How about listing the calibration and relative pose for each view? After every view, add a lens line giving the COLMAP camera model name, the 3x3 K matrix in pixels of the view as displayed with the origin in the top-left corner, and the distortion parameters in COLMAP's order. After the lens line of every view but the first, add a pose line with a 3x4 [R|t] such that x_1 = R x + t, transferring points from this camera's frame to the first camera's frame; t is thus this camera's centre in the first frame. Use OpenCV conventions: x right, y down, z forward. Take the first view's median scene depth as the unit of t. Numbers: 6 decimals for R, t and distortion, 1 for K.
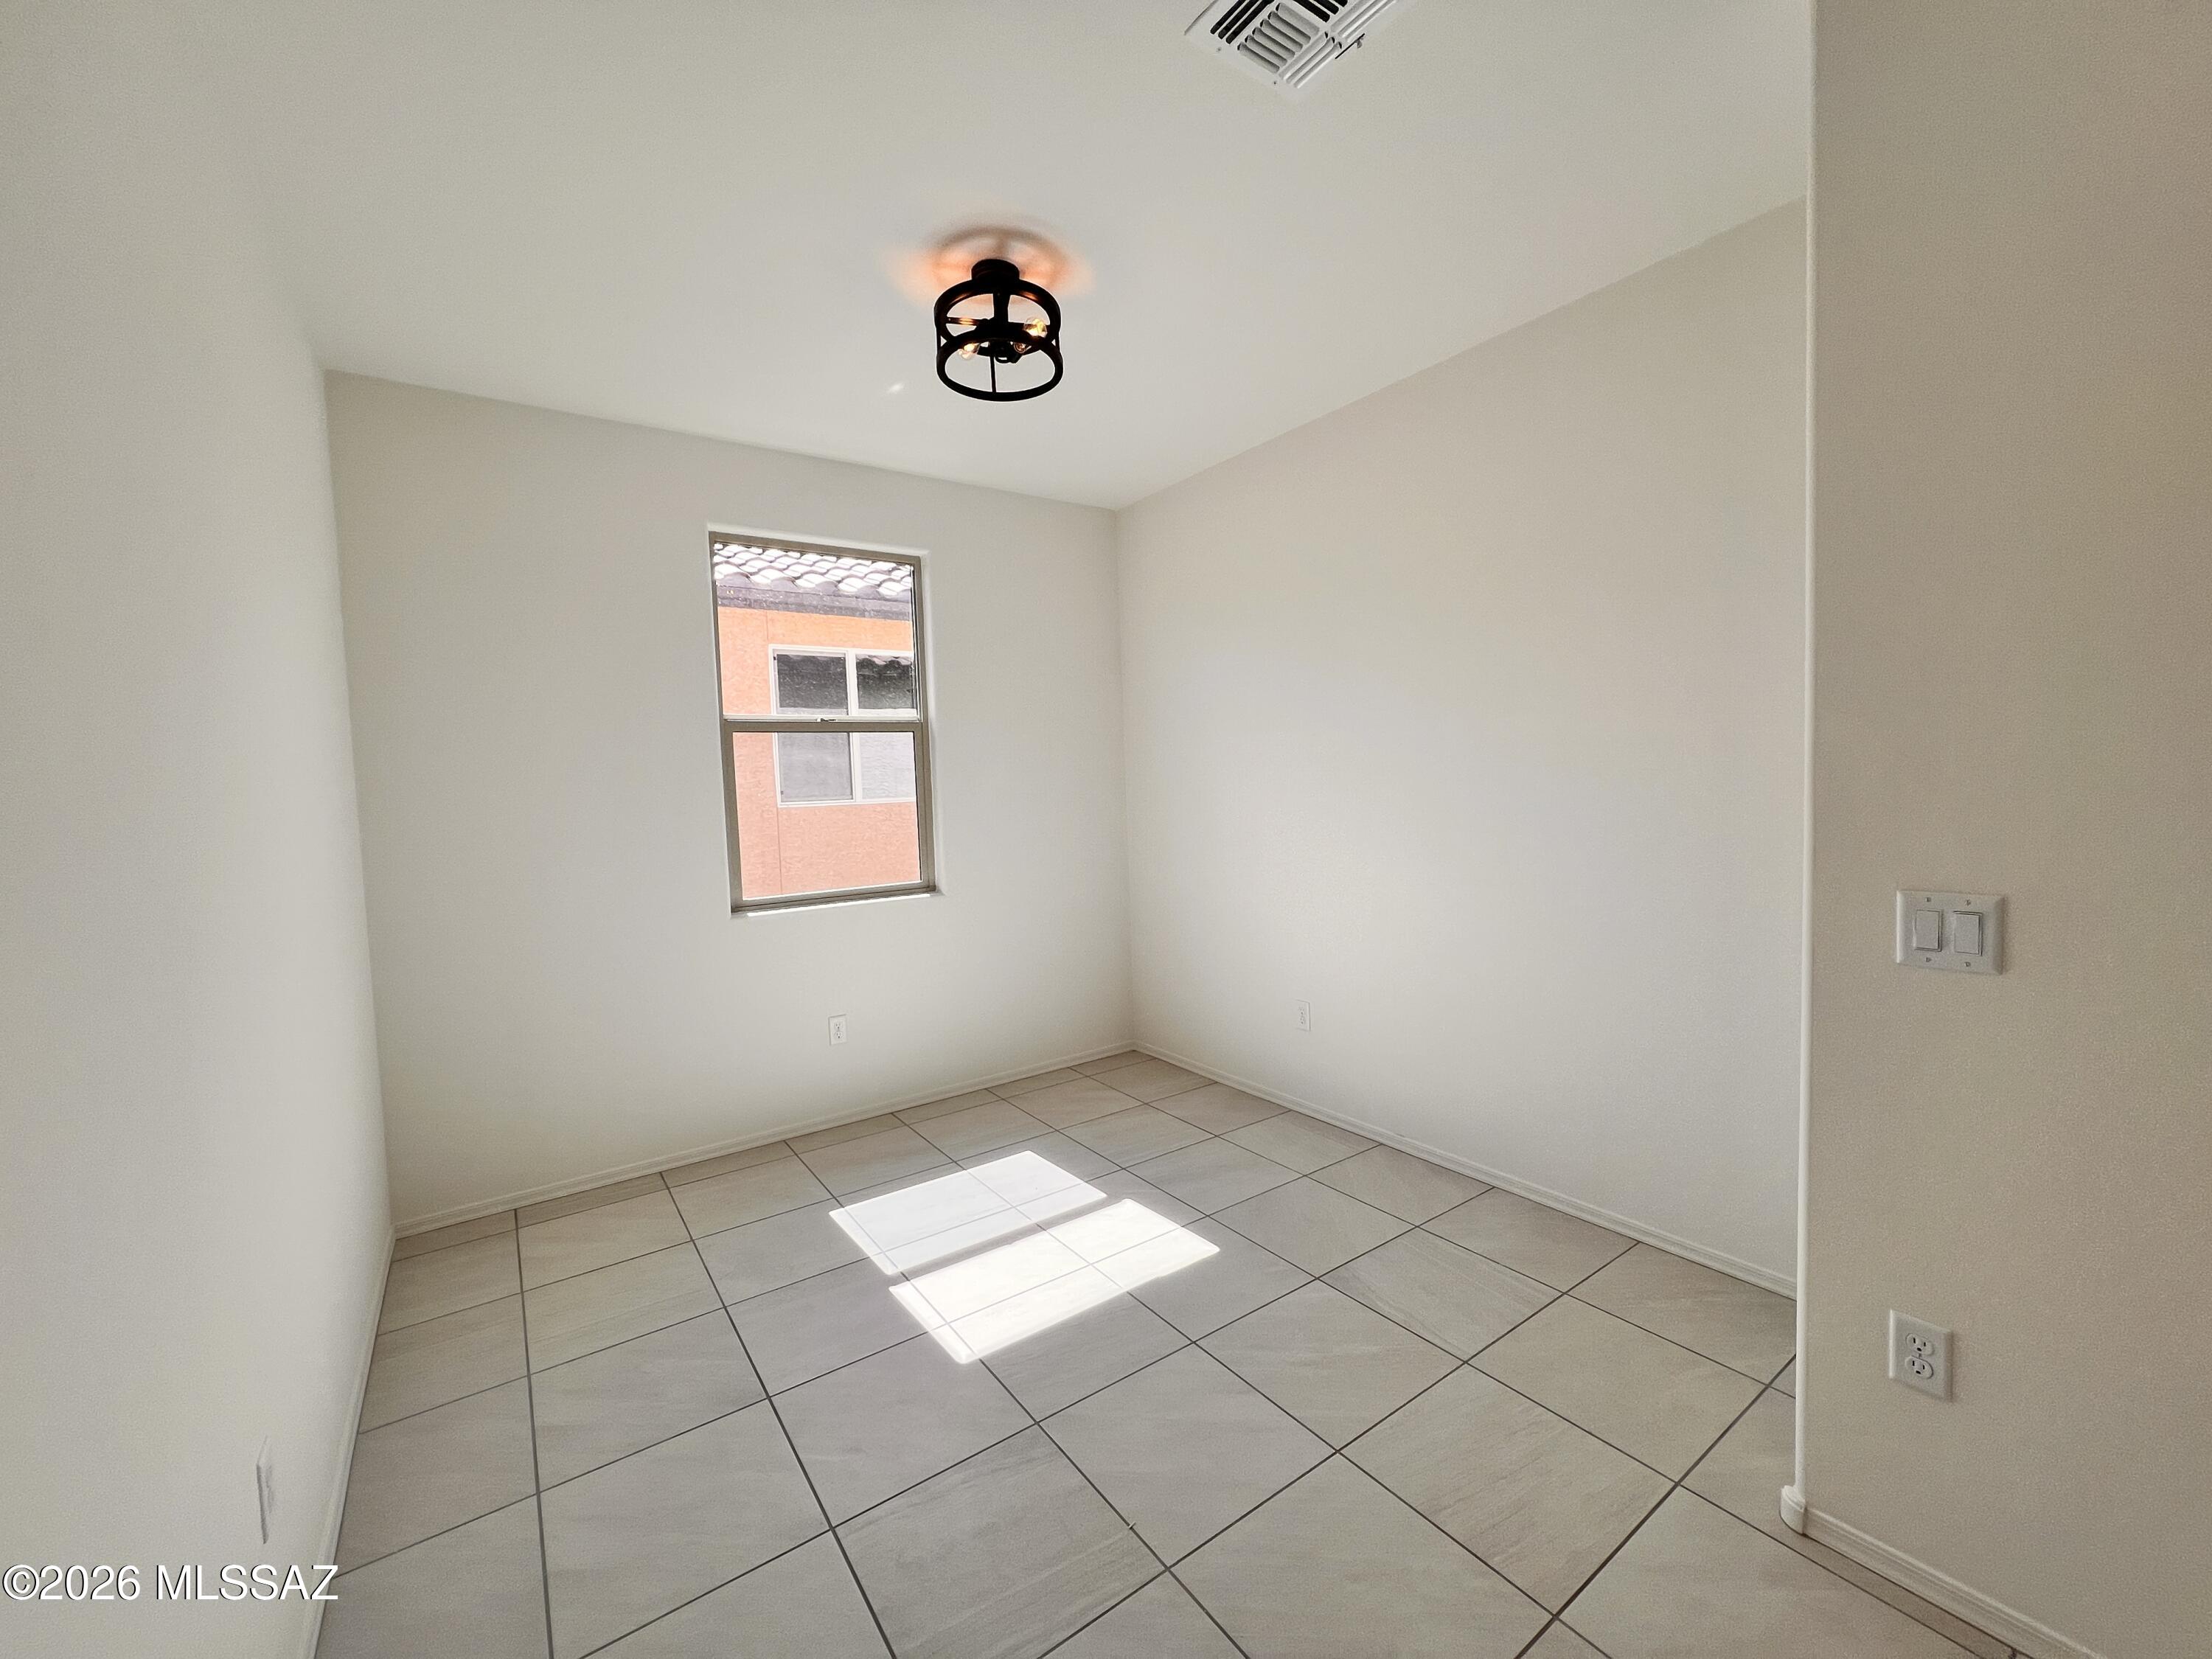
lens RADIAL K [[883.5, 0, 1097.3], [0, 883.5, 835.2], [0, 0, 1]] dist [-0.000923, 0.000194]
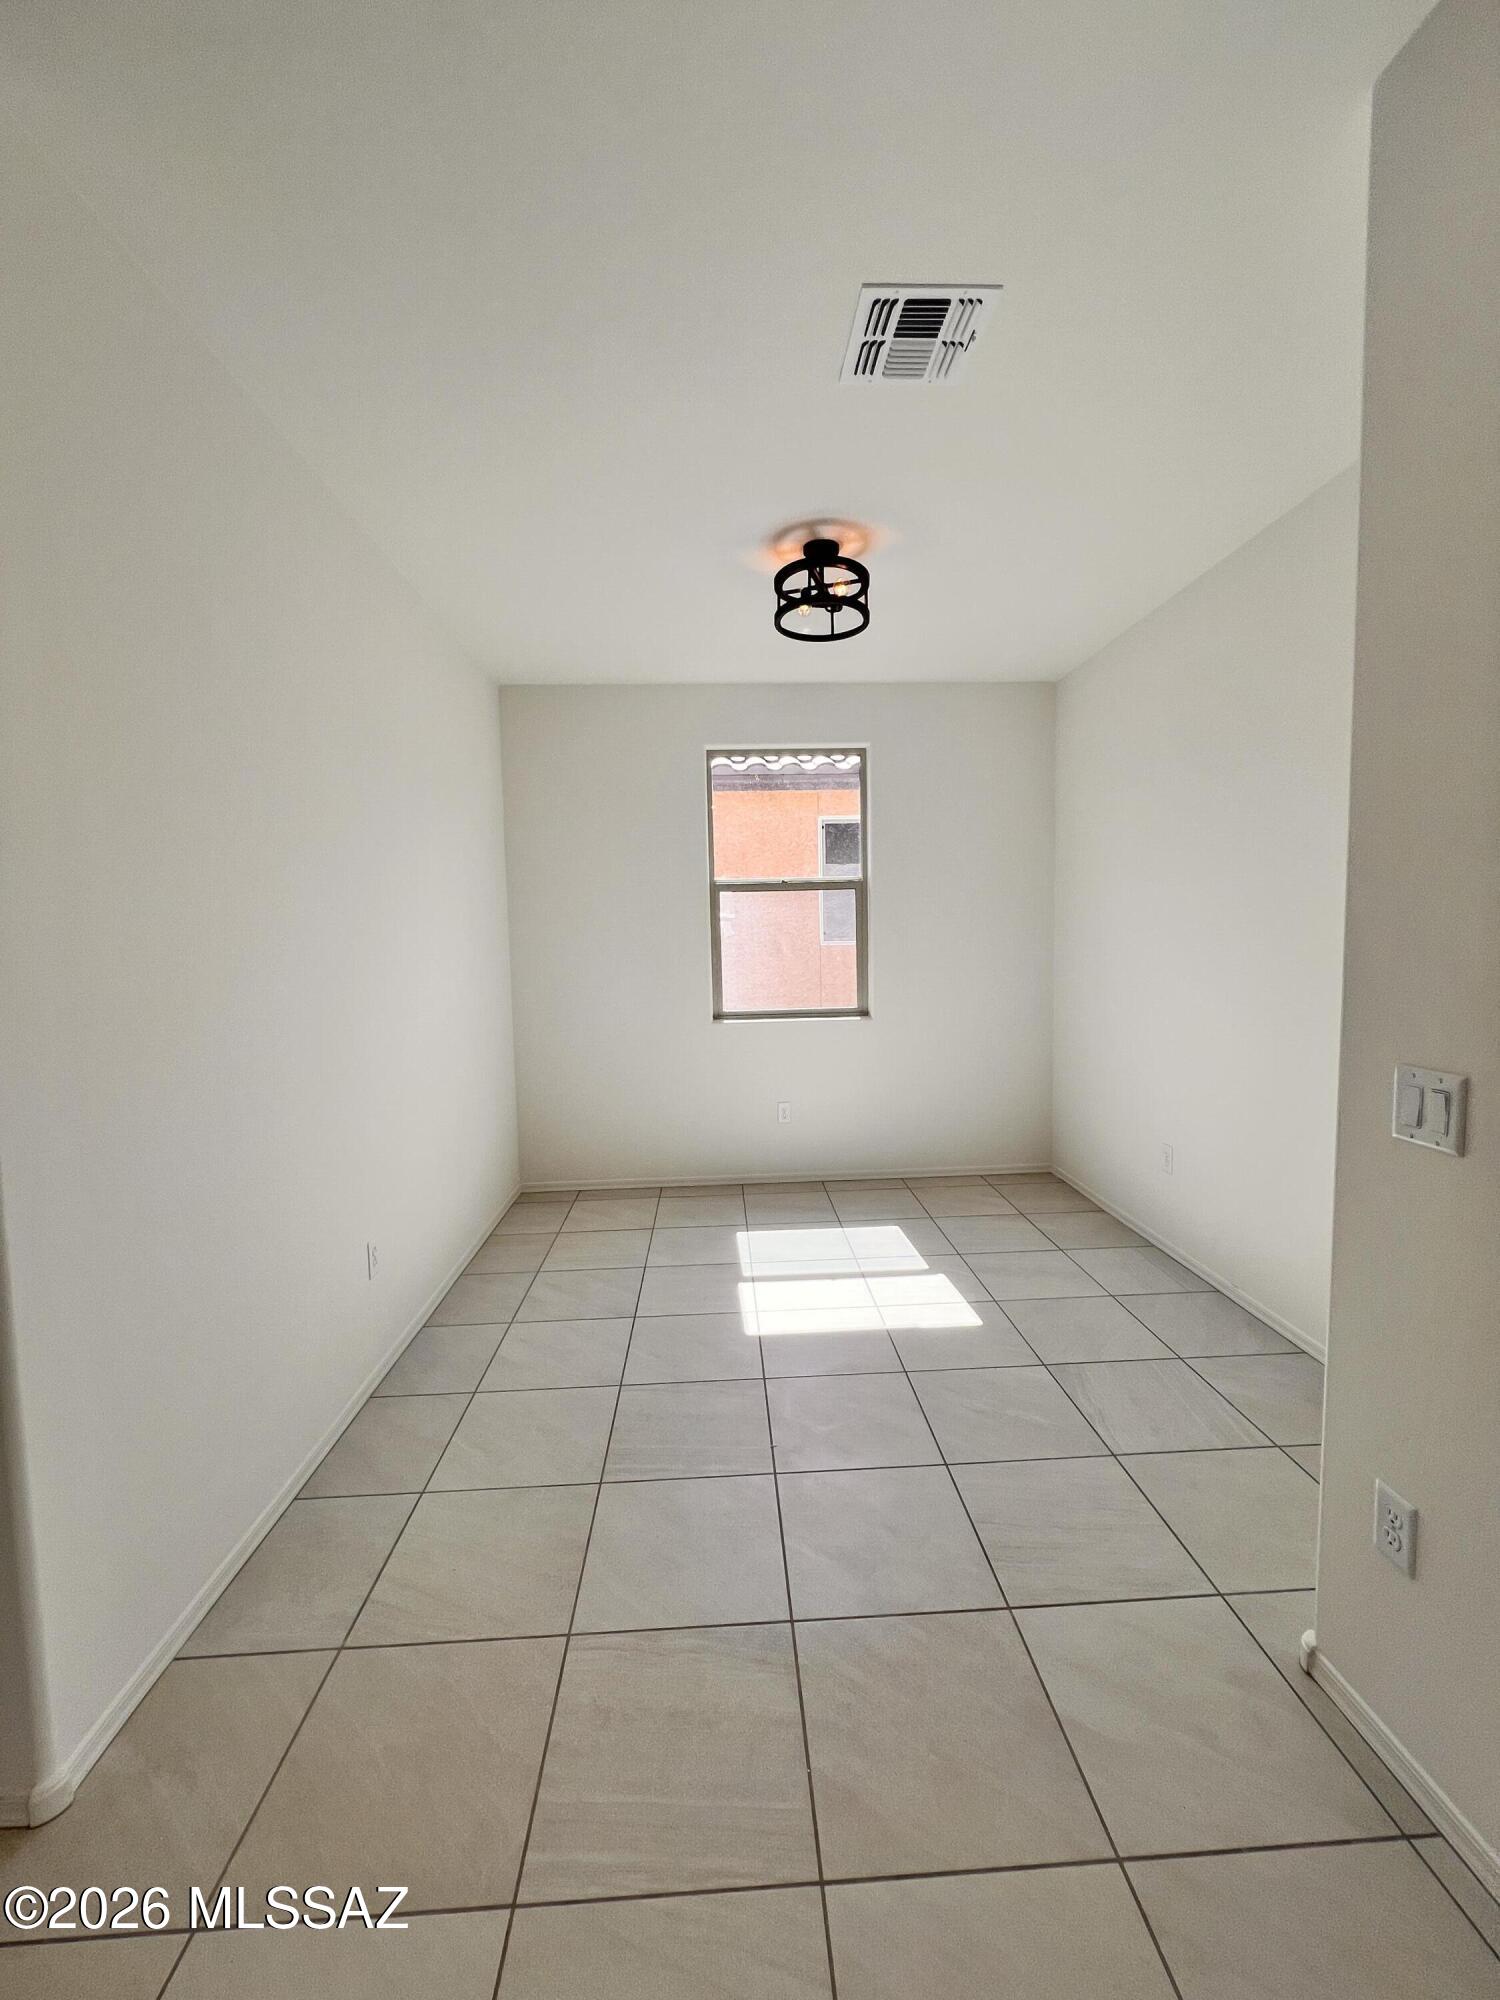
lens RADIAL K [[786.6, 0, 743.0], [0, 786.6, 1004.3], [0, 0, 1]] dist [-0.002208, 0.000134]
pose [[0.849268, 0.065357, -0.523900, 0.361620], [-0.042380, 0.997545, 0.055745, -0.011181], [0.526258, -0.025140, 0.849953, -0.065809]]
